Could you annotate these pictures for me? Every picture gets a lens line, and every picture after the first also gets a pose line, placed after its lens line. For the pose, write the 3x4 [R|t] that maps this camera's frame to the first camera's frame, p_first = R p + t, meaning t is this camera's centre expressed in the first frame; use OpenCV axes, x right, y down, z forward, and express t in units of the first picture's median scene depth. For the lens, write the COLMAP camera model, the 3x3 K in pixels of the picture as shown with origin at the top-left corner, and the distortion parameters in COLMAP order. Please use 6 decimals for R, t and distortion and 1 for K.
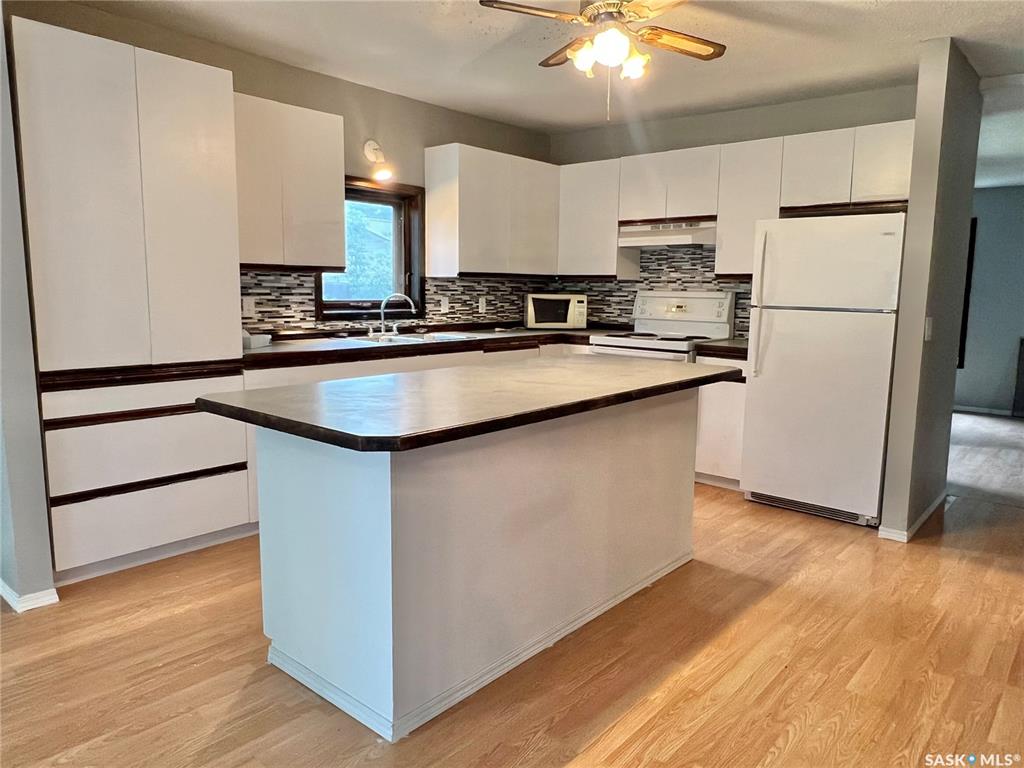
lens RADIAL K [[709.4, 0, 508.2], [0, 709.4, 386.3], [0, 0, 1]] dist [0.000654, -0.011246]
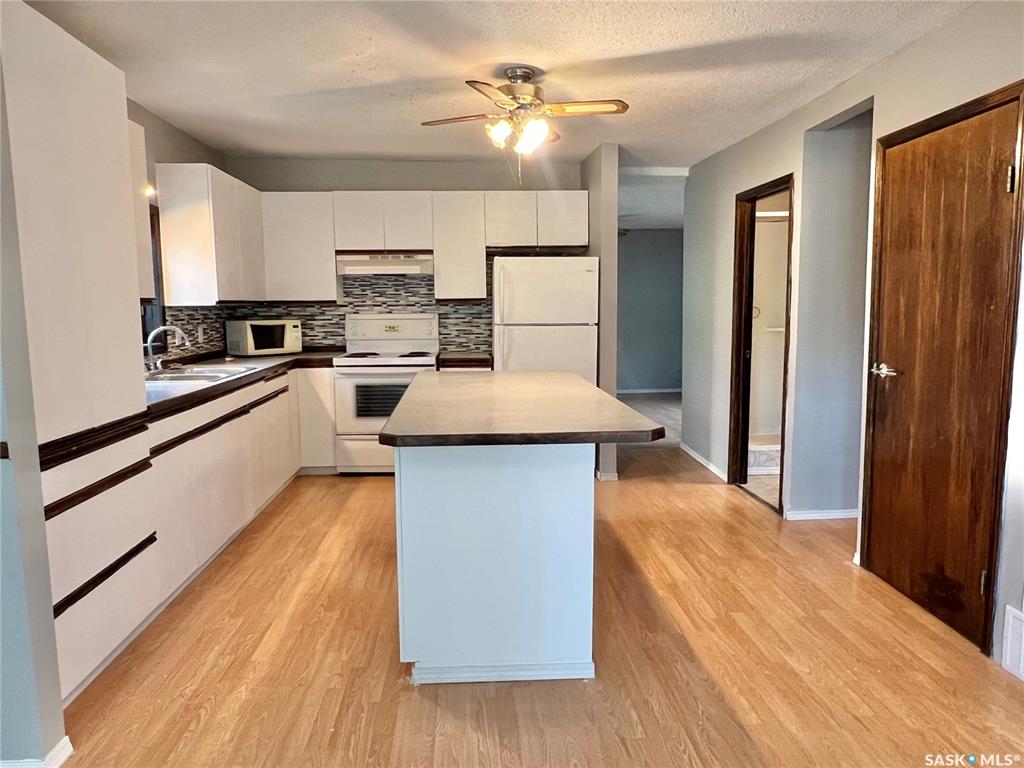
lens RADIAL K [[709.4, 0, 509.0], [0, 709.4, 386.4], [0, 0, 1]] dist [0.000654, -0.011246]
pose [[0.712707, -0.099944, 0.694306, -0.474666], [0.115072, 0.993047, 0.024825, -0.027880], [-0.691959, 0.062202, 0.719252, 0.068240]]
